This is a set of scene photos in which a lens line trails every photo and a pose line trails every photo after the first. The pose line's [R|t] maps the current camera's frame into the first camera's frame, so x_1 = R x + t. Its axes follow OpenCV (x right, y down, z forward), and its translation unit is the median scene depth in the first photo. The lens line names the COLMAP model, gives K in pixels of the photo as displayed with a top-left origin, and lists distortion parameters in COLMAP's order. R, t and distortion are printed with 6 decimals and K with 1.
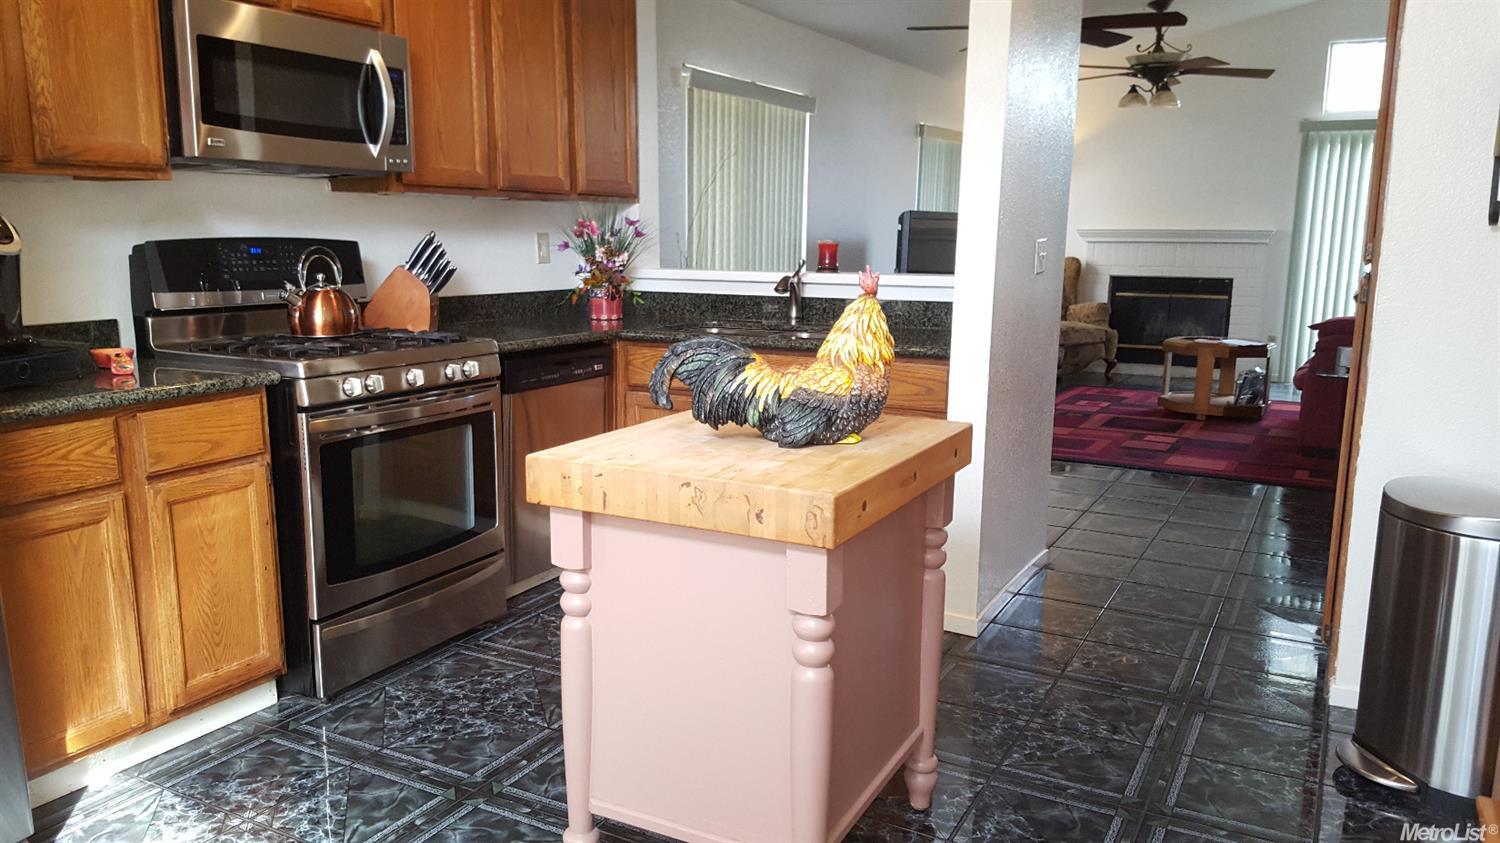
lens RADIAL K [[1099.8, 0, 739.6], [0, 1099.8, 418.1], [0, 0, 1]] dist [0.099522, -0.153021]
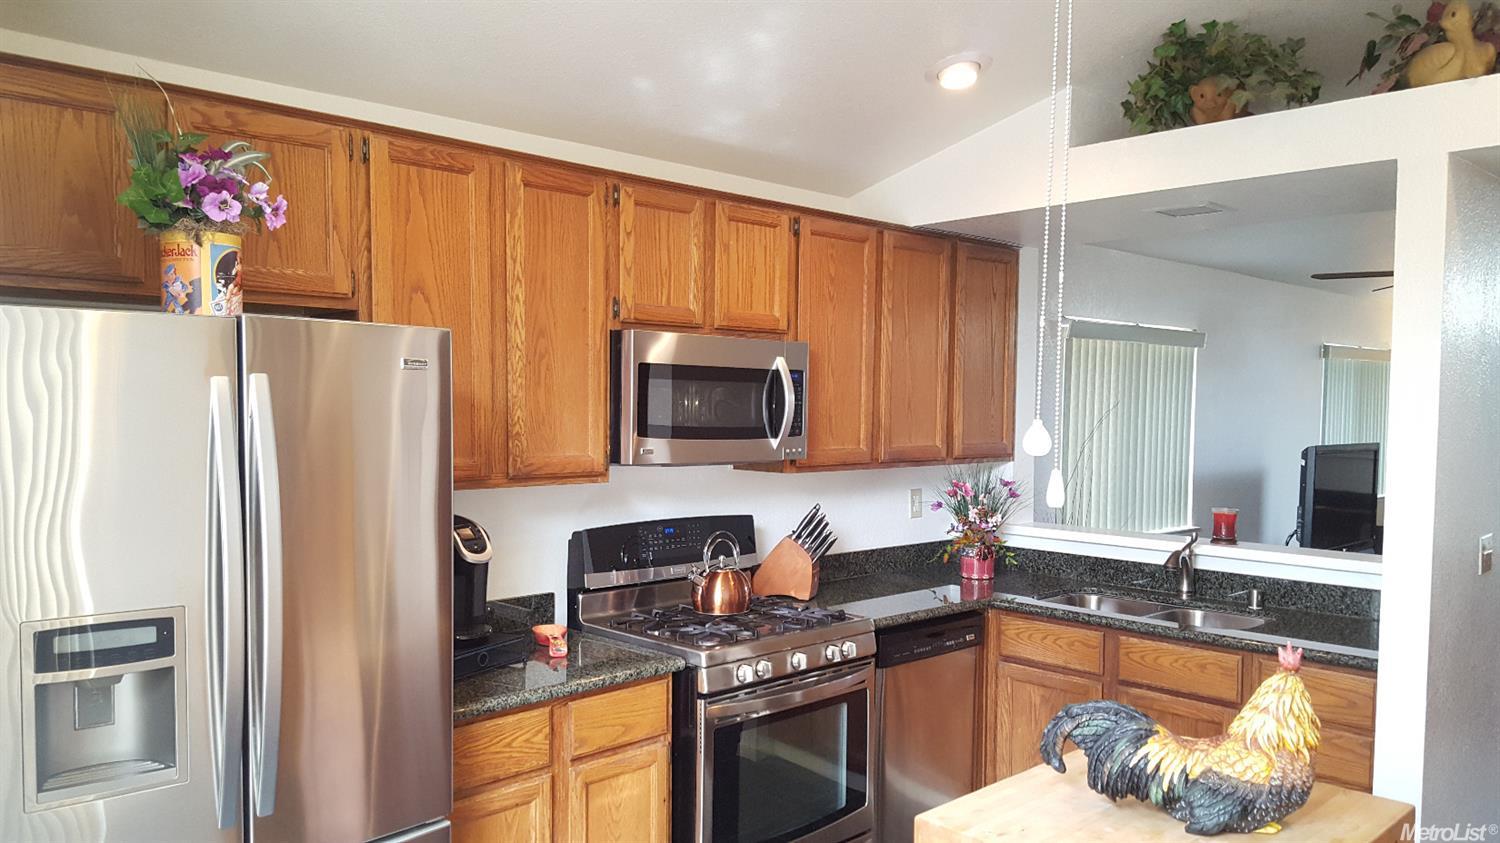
lens RADIAL K [[1099.8, 0, 745.8], [0, 1099.8, 440.0], [0, 0, 1]] dist [0.099522, -0.153021]
pose [[0.951037, 0.014445, -0.308738, -0.017760], [-0.058442, 0.989292, -0.133737, -0.087873], [0.303500, 0.145232, 0.941698, -0.028262]]
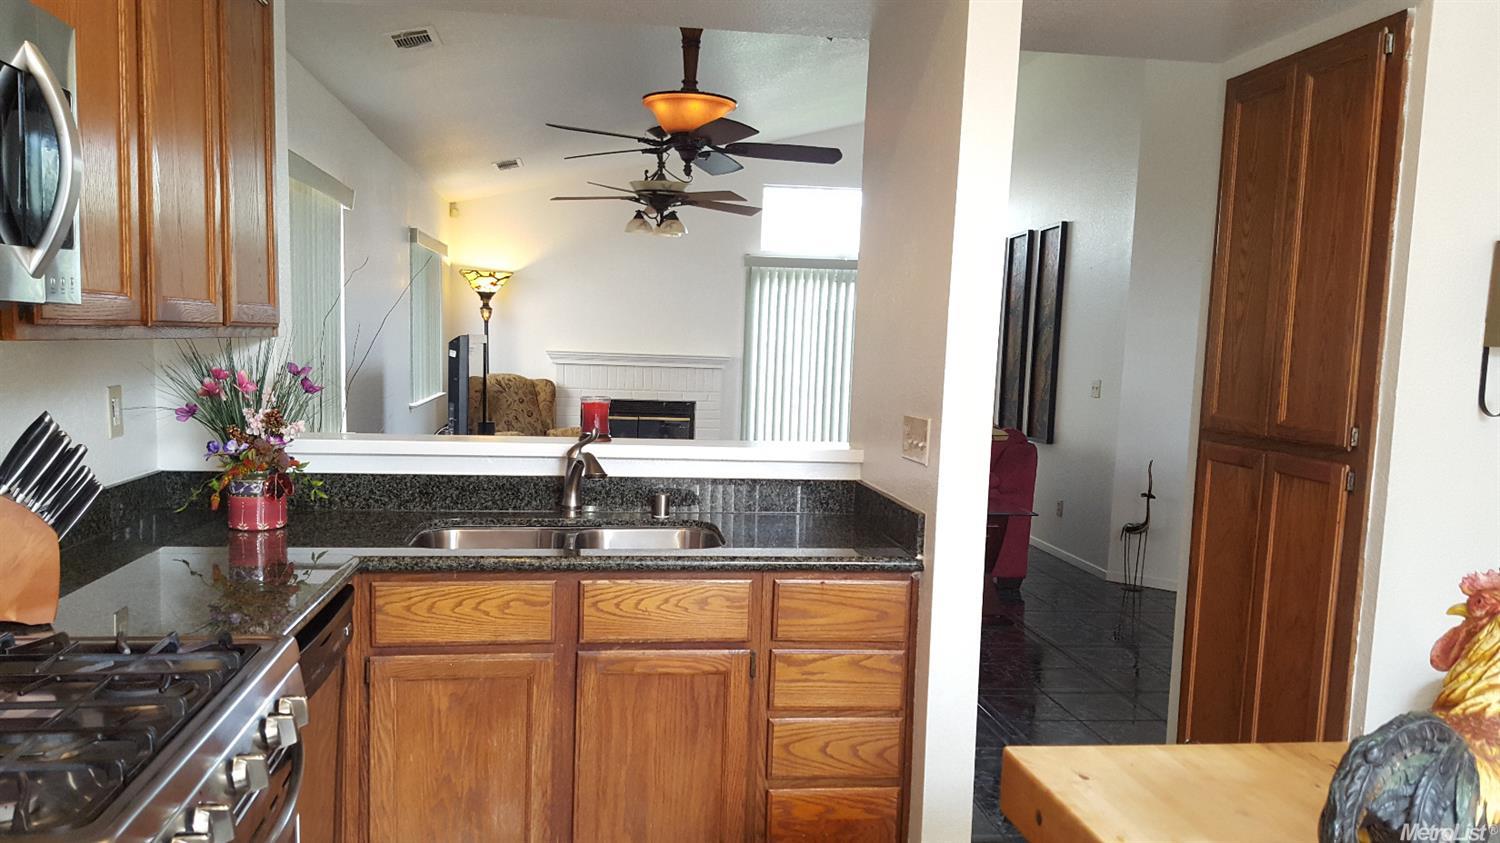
lens RADIAL K [[1099.8, 0, 752.8], [0, 1099.8, 425.6], [0, 0, 1]] dist [0.099522, -0.153021]
pose [[0.804582, -0.026857, 0.593234, -0.345267], [0.075747, 0.995458, -0.057666, -0.117487], [-0.588991, 0.091333, 0.802962, 0.448270]]
